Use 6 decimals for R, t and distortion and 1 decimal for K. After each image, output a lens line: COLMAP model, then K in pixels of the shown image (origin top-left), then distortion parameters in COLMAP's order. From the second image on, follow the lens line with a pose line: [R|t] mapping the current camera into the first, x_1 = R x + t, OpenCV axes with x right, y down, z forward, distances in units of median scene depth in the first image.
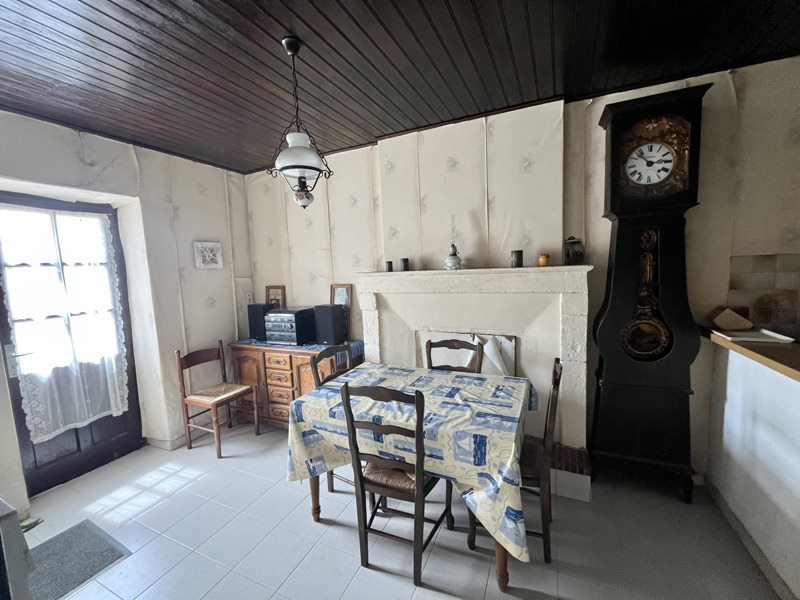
lens RADIAL K [[323.7, 0, 400.0], [0, 323.7, 300.0], [0, 0, 1]] dist [0.000215, 0.000156]
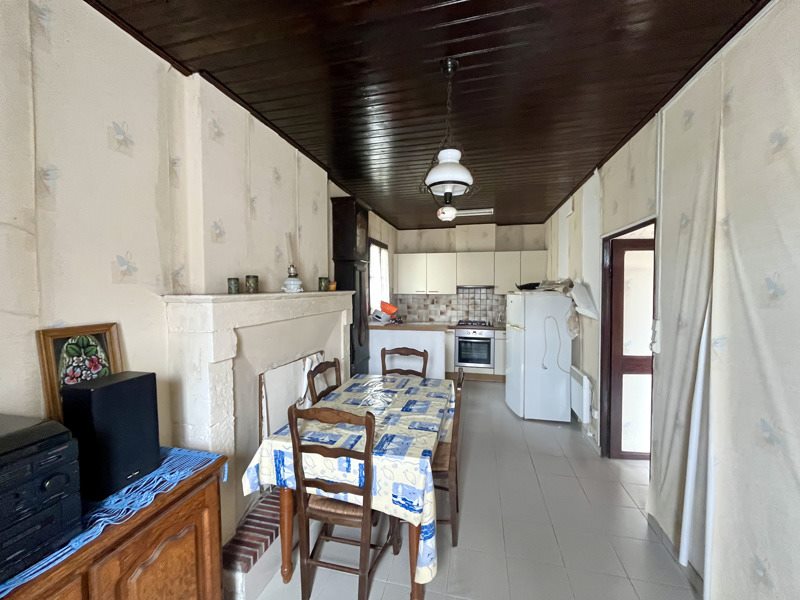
lens RADIAL K [[323.7, 0, 400.0], [0, 323.7, 300.0], [0, 0, 1]] dist [0.000215, 0.000156]
pose [[-0.191179, 0.006596, 0.981533, -0.860260], [0.121960, 0.992388, 0.017086, -0.054068], [-0.973949, 0.122974, -0.190528, 0.955326]]
